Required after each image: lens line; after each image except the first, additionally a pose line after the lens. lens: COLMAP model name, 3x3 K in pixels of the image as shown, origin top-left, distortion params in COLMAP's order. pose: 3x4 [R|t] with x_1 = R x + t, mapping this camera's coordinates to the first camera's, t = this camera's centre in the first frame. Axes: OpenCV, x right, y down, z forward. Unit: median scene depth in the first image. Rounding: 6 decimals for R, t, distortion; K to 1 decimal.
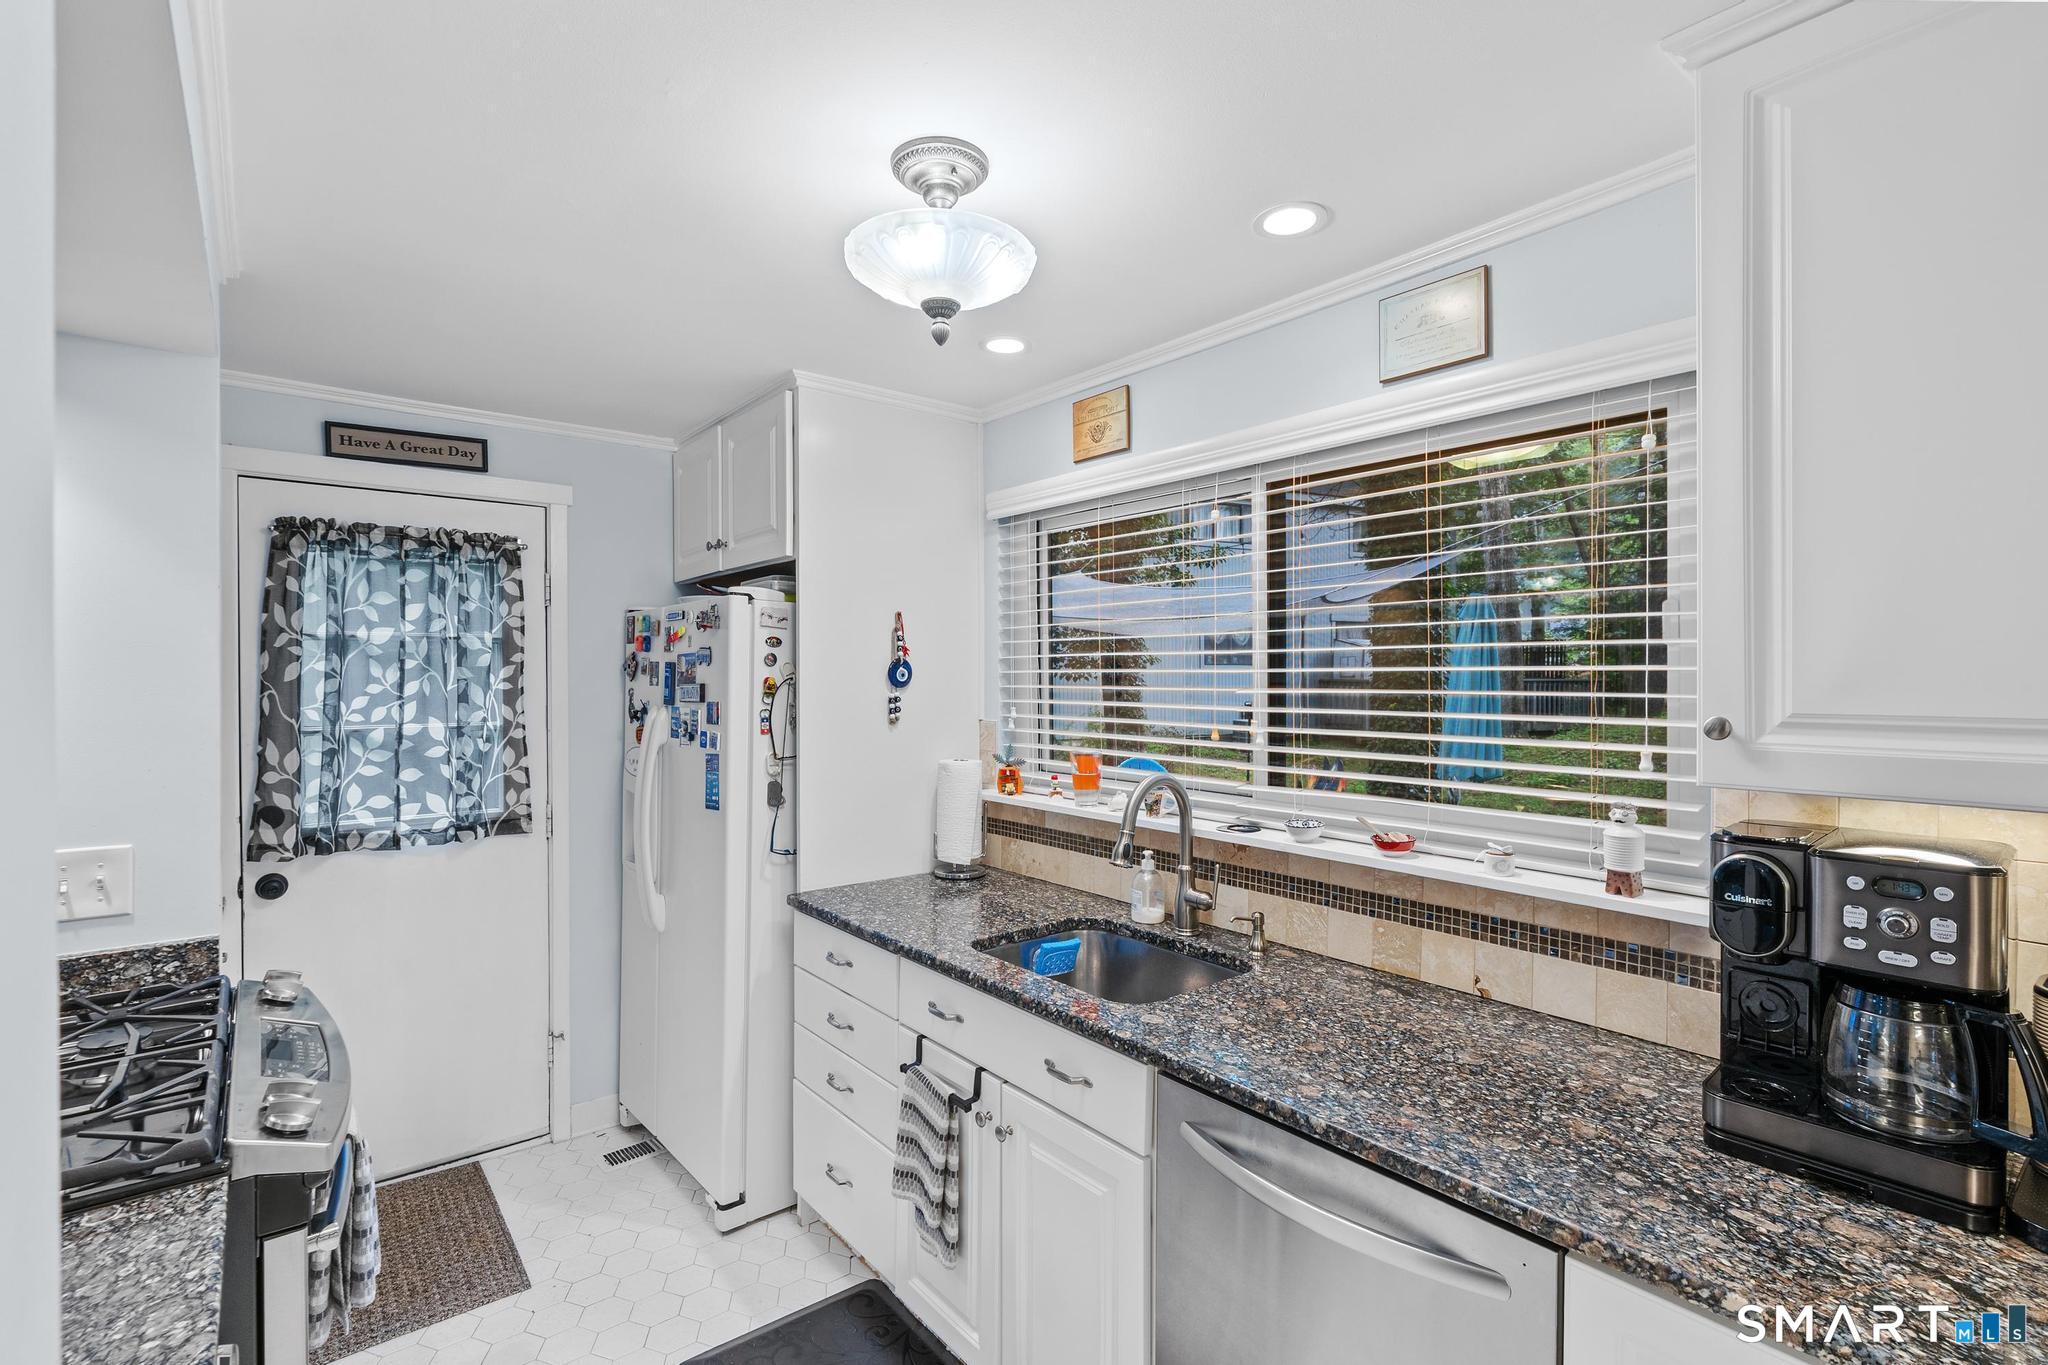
lens RADIAL K [[937.4, 0, 1018.1], [0, 937.4, 679.7], [0, 0, 1]] dist [-0.002507, 0.005372]
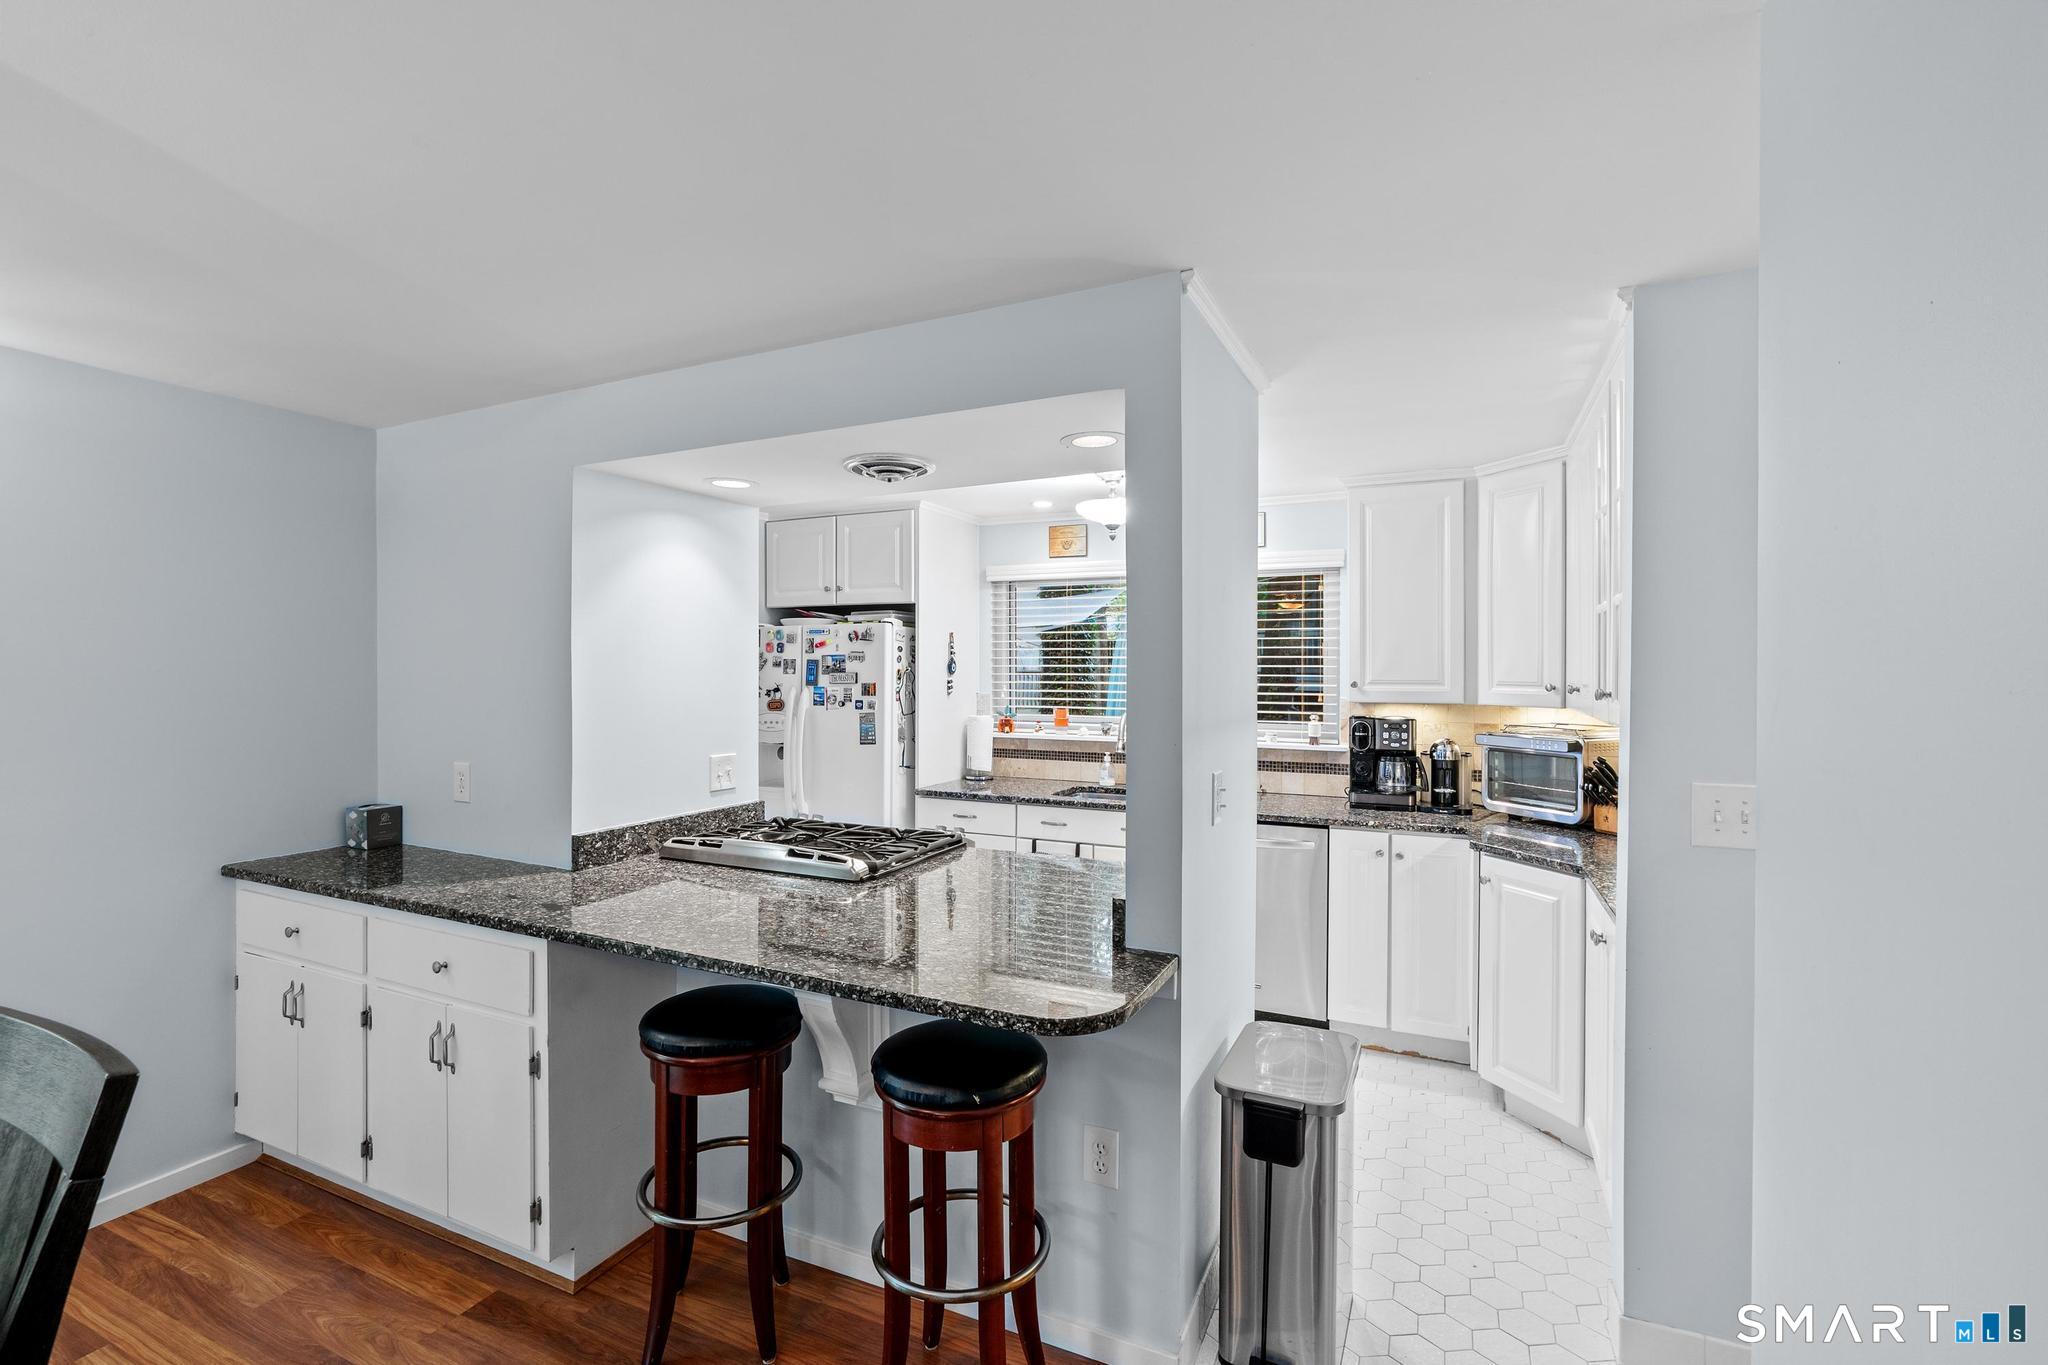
lens RADIAL K [[933.1, 0, 1017.9], [0, 933.1, 662.5], [0, 0, 1]] dist [-0.004463, 0.004815]
pose [[0.895738, 0.003662, 0.444567, -0.848733], [0.000029, 0.999966, -0.008295, -0.000227], [-0.444582, 0.007443, 0.895707, -0.683691]]
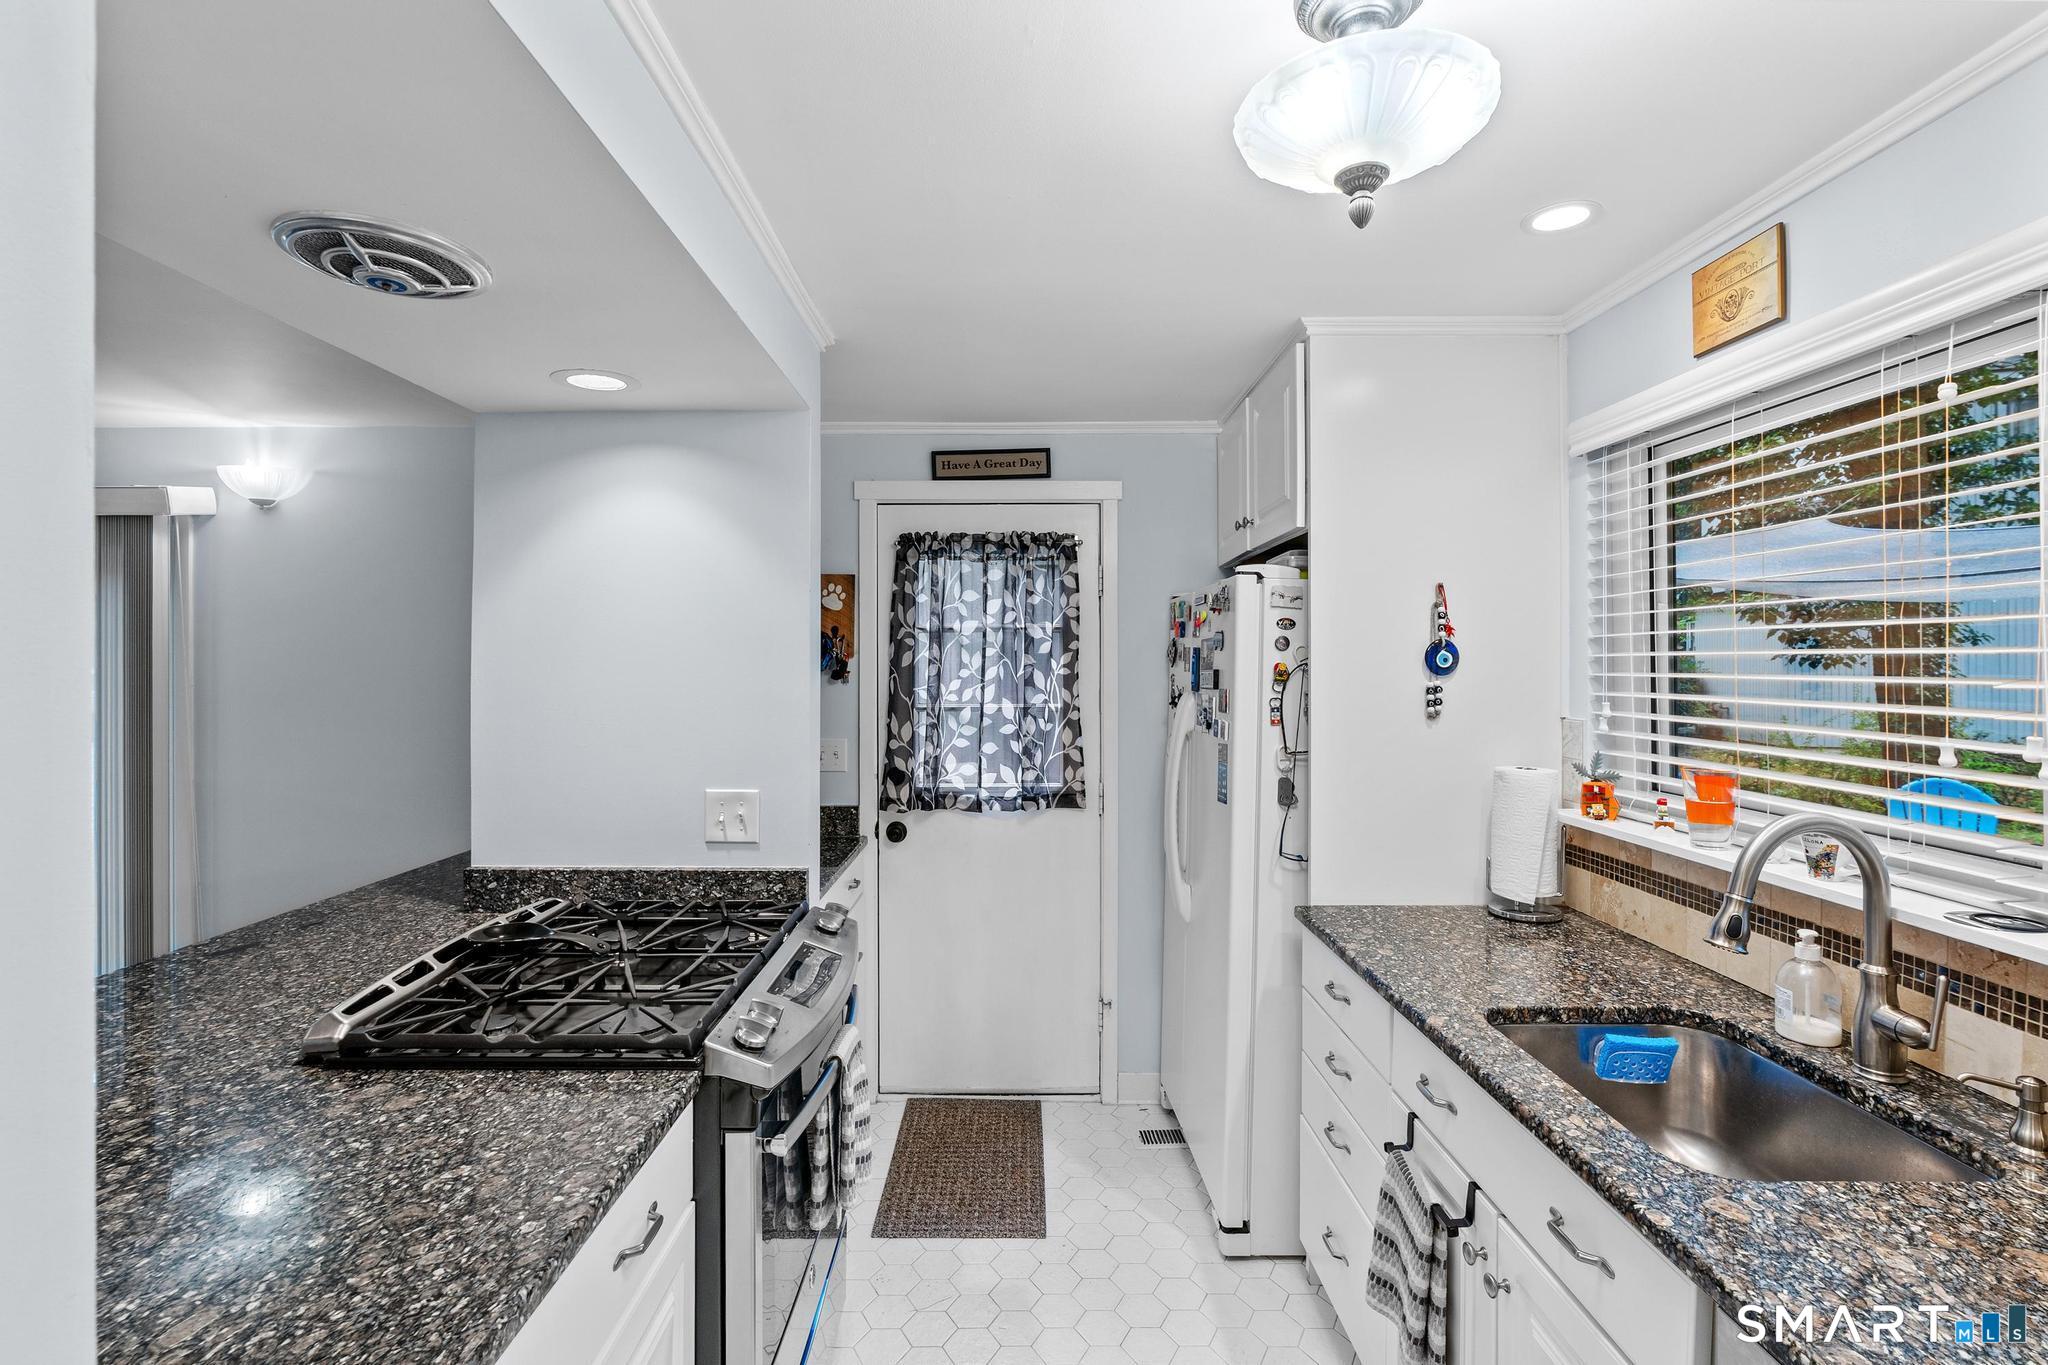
lens RADIAL K [[933.1, 0, 1017.9], [0, 933.1, 662.5], [0, 0, 1]] dist [-0.004463, 0.004815]
pose [[0.778031, -0.001791, -0.628224, 0.104200], [-0.000800, 0.999992, -0.003841, 0.000749], [0.628226, 0.003491, 0.778023, 0.136654]]
